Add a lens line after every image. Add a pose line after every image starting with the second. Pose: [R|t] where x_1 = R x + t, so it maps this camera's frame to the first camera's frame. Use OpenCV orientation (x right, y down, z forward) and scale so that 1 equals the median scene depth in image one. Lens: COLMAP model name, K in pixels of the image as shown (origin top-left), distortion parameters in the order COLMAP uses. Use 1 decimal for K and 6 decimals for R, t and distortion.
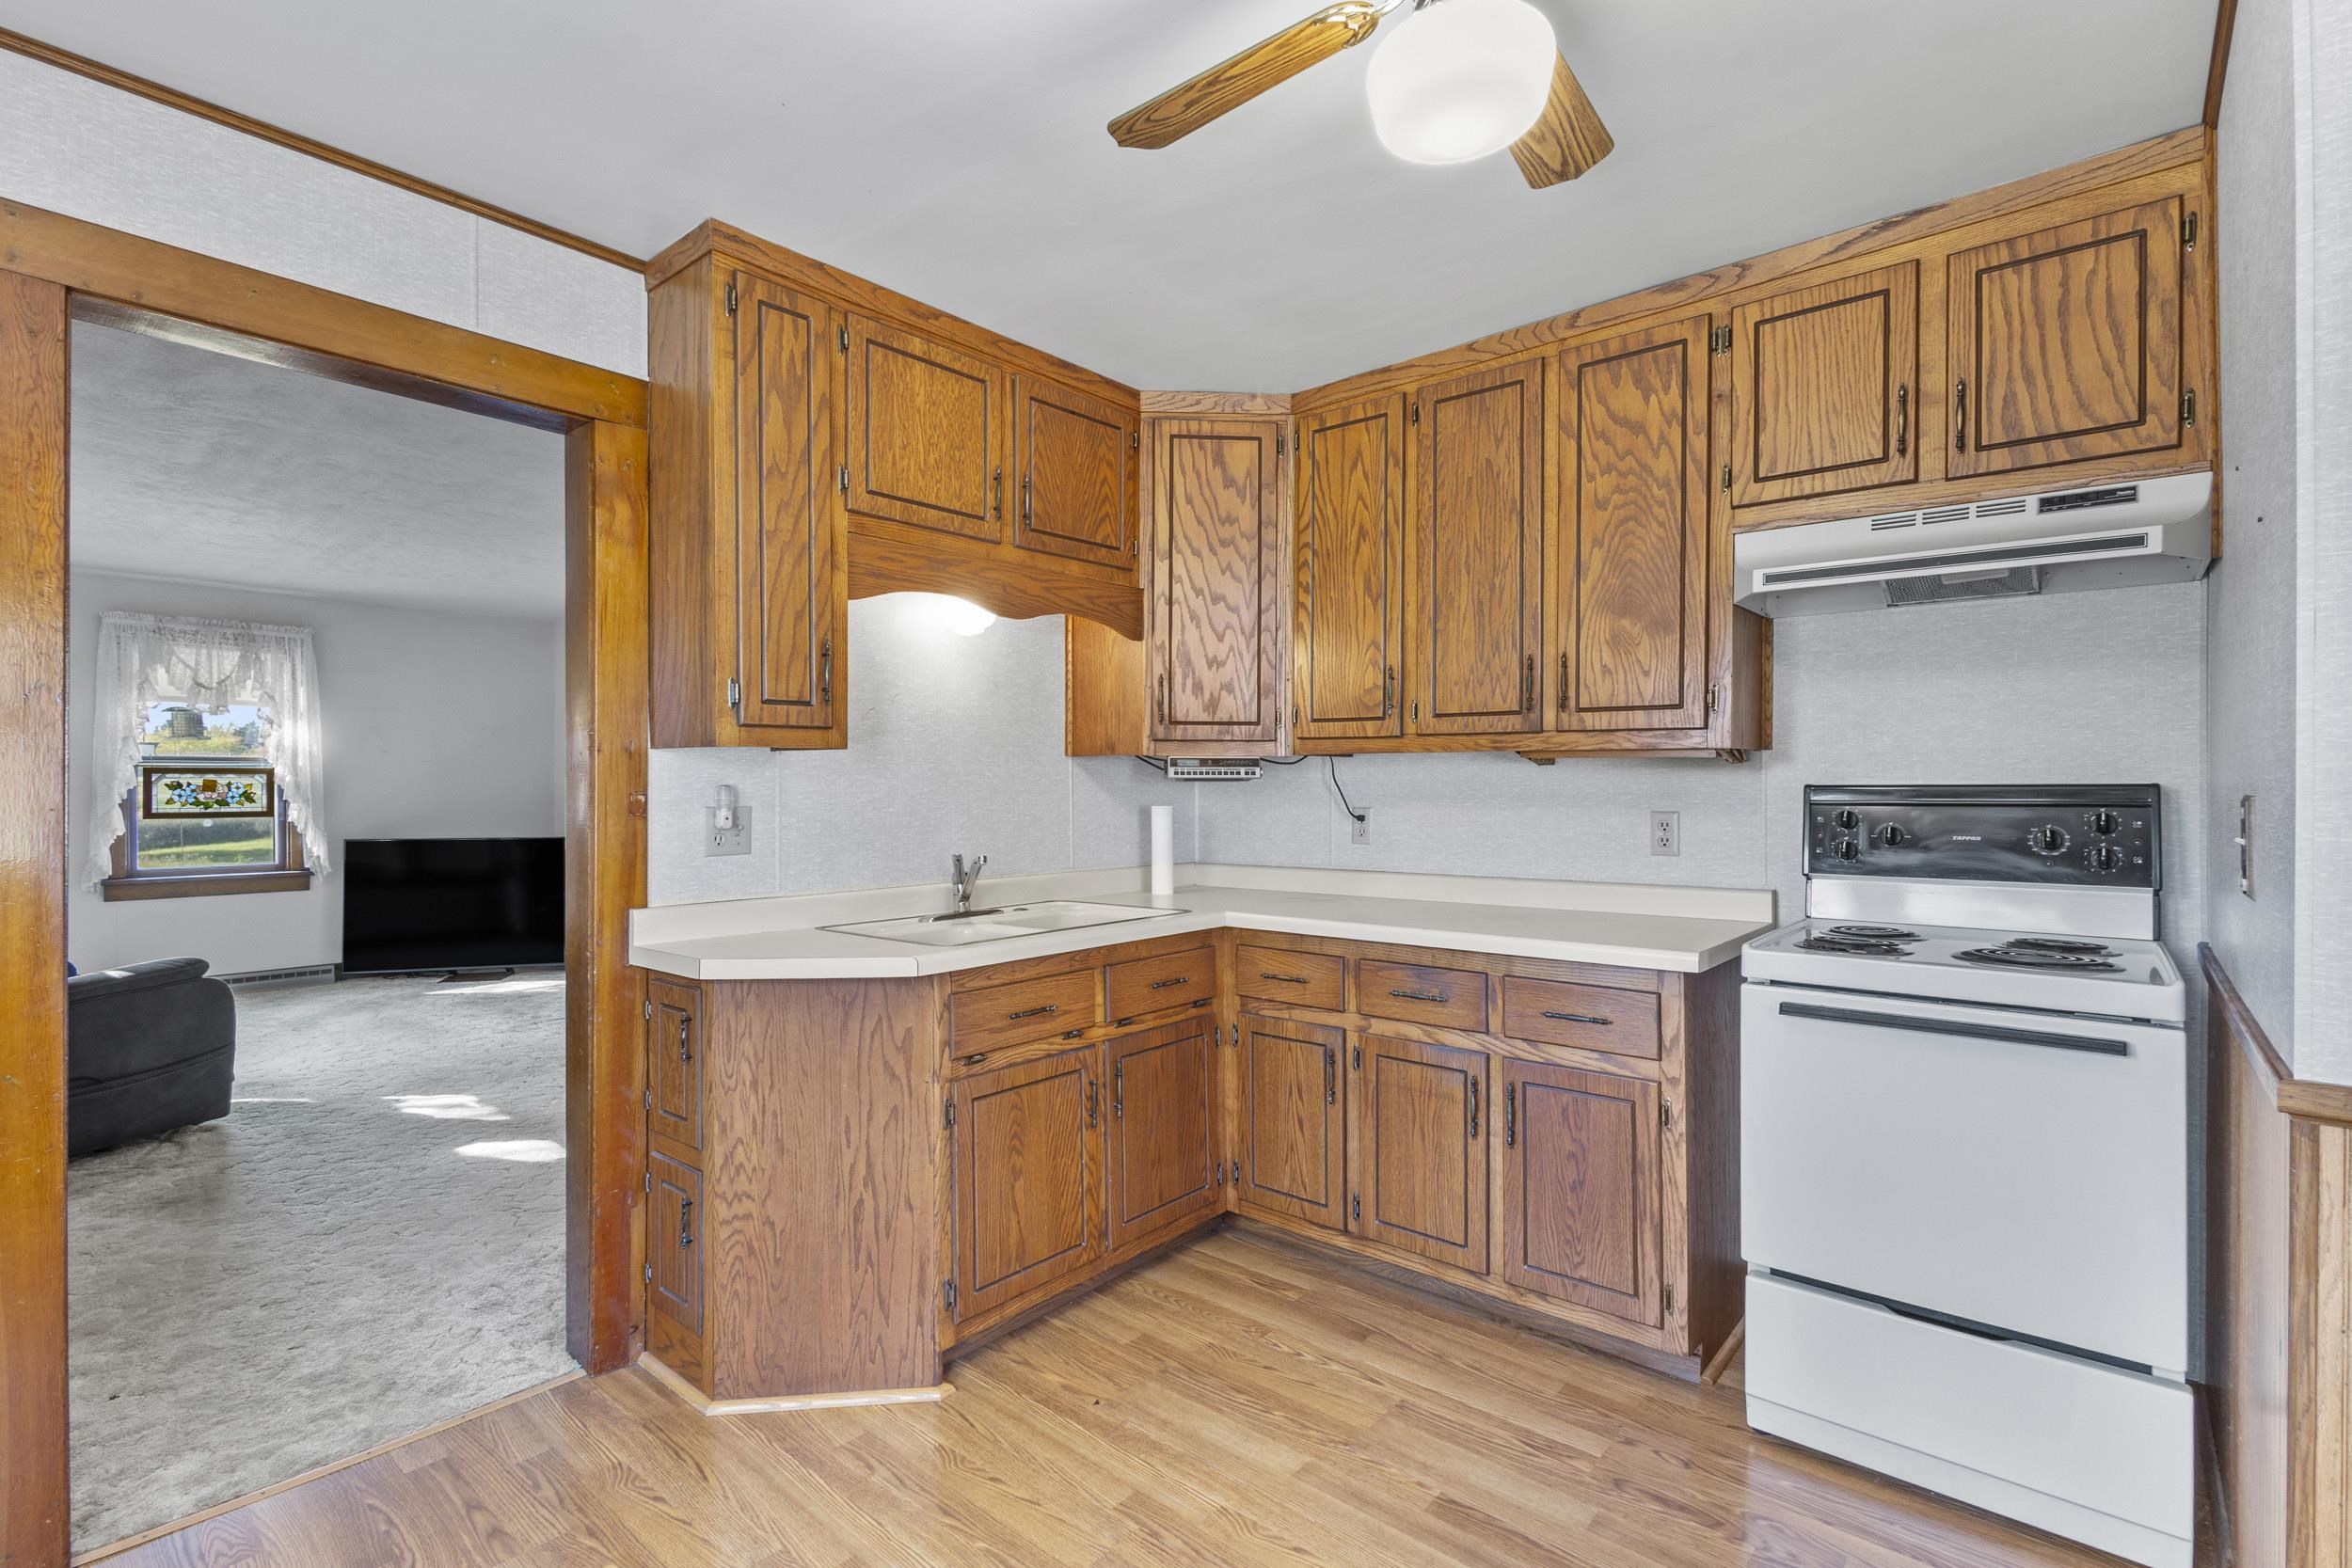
lens RADIAL K [[1075.4, 0, 1165.1], [0, 1075.4, 780.1], [0, 0, 1]] dist [0.013162, -0.005623]
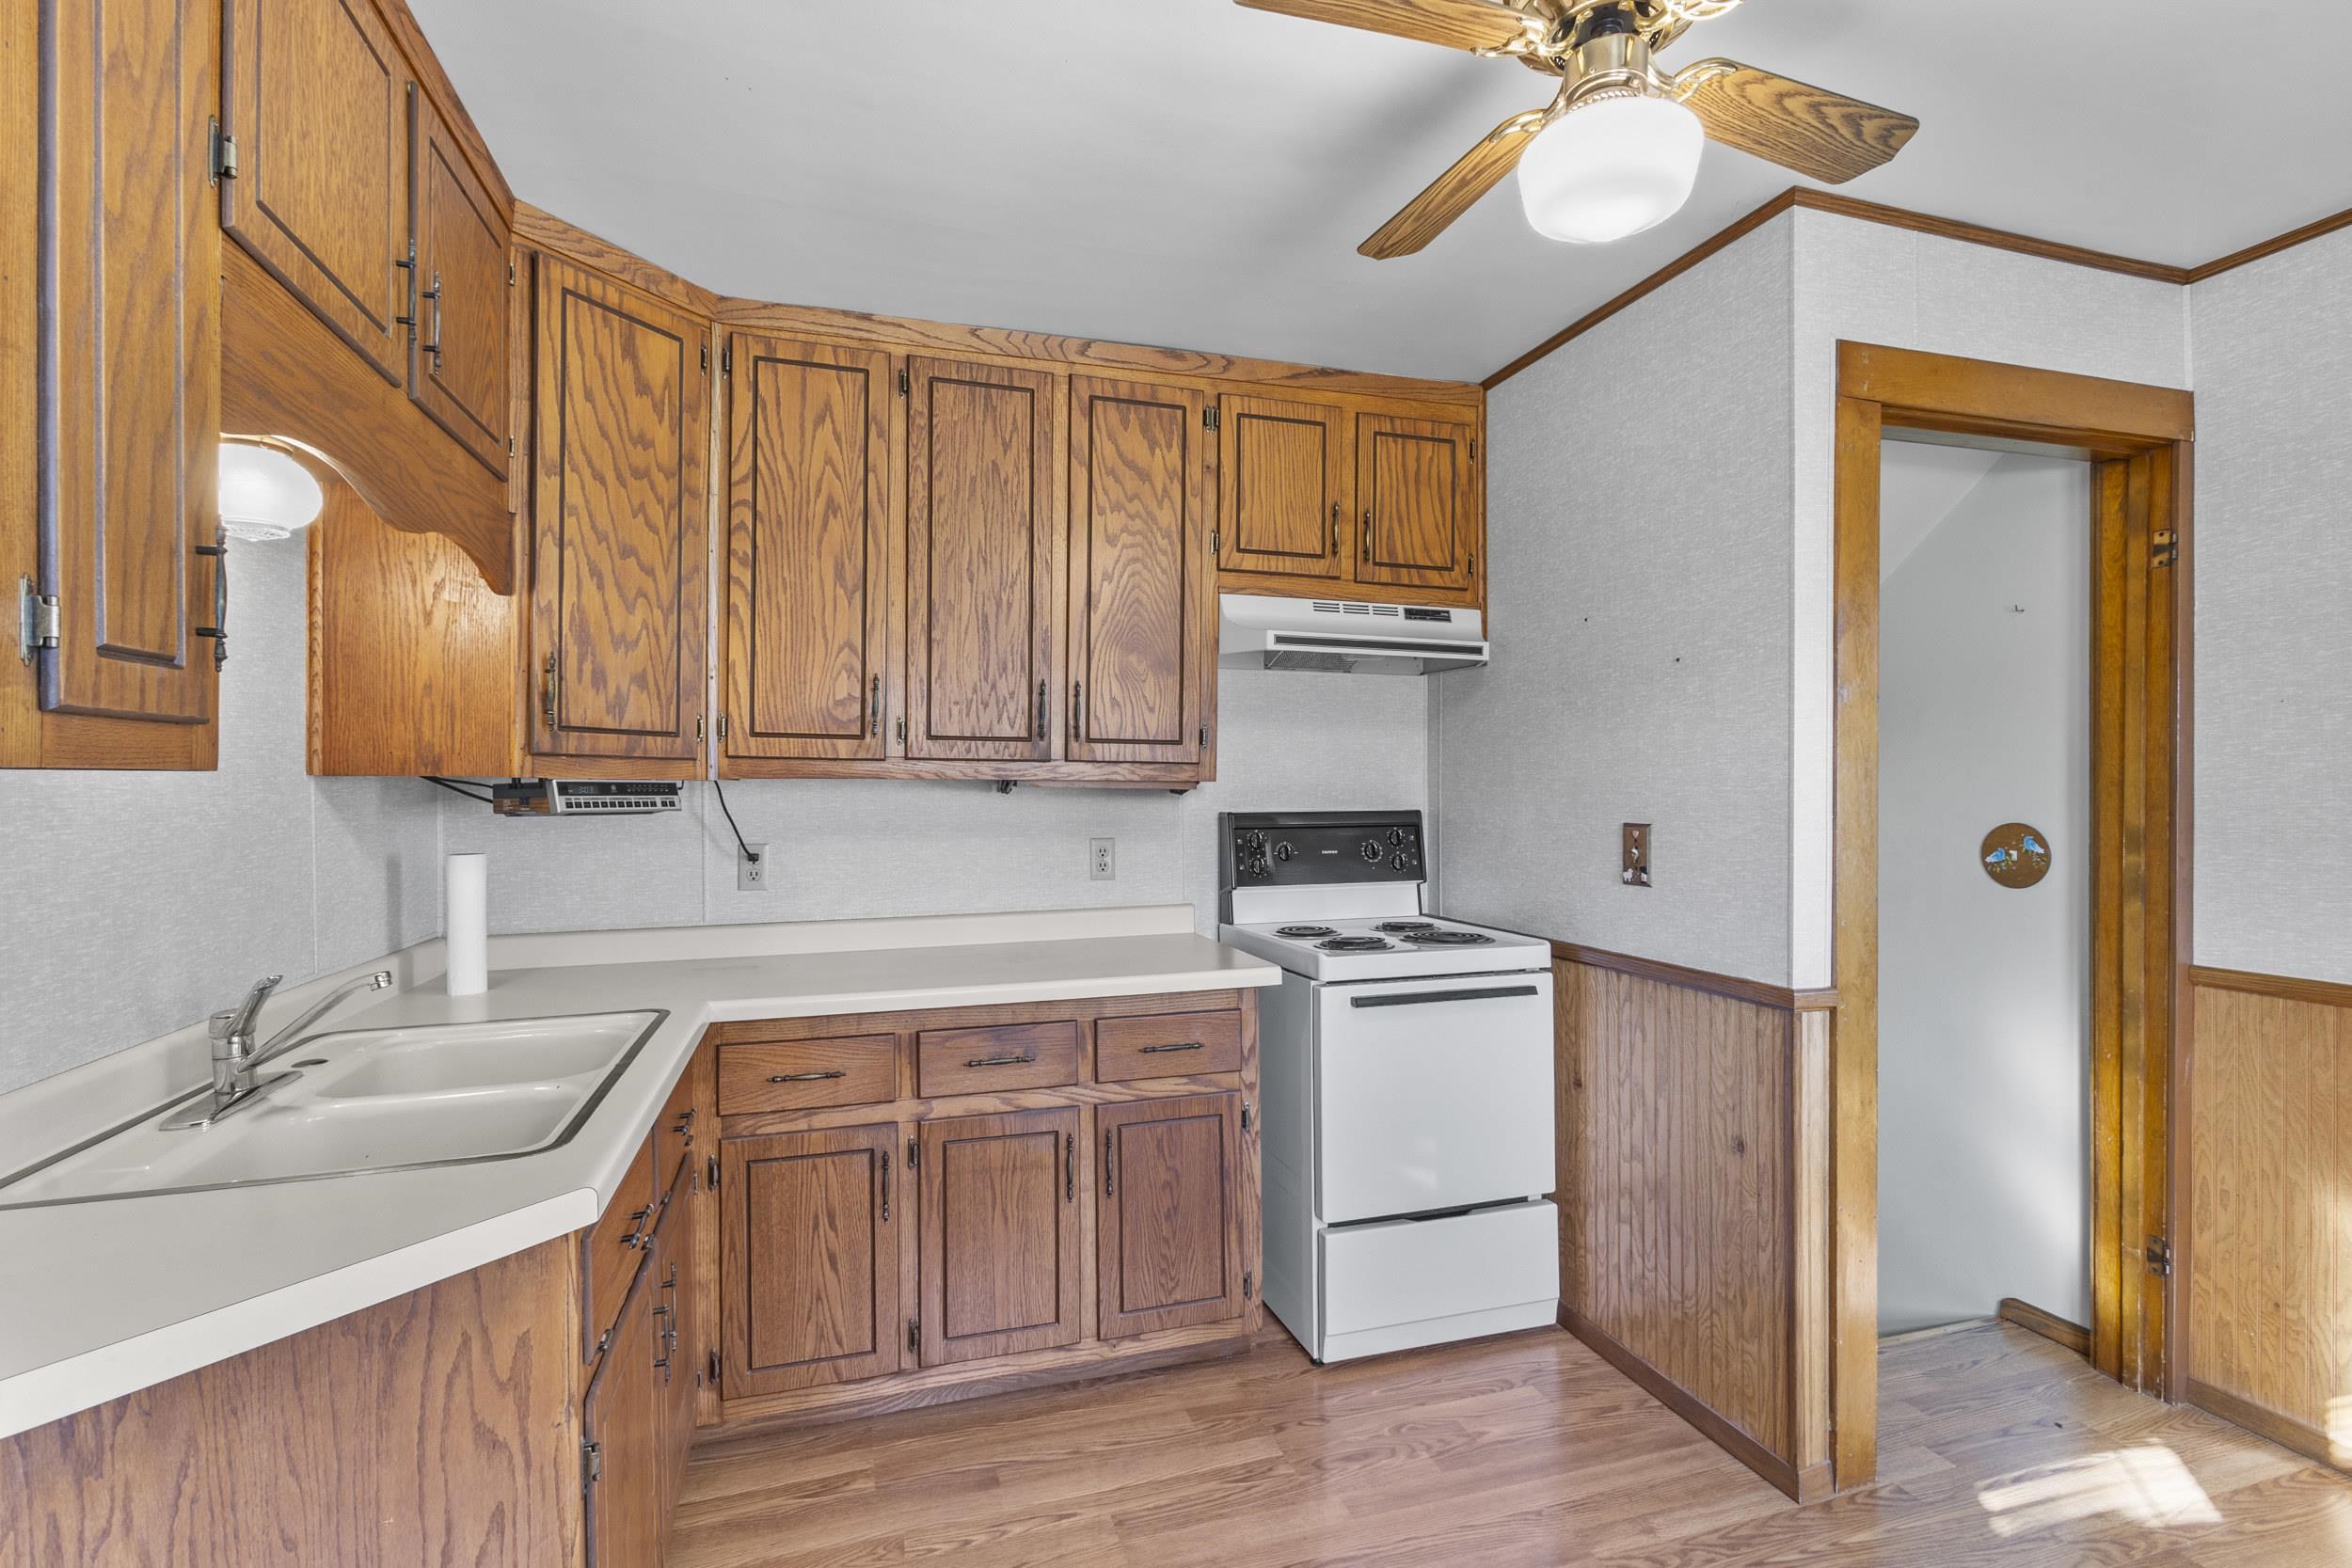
lens RADIAL K [[1090.0, 0, 1175.7], [0, 1090.0, 786.0], [0, 0, 1]] dist [0.006984, -0.000498]
pose [[0.527720, 0.002947, 0.849413, -0.438795], [-0.002030, 0.999996, -0.002208, -0.021148], [-0.849416, -0.000559, 0.527724, 0.406024]]
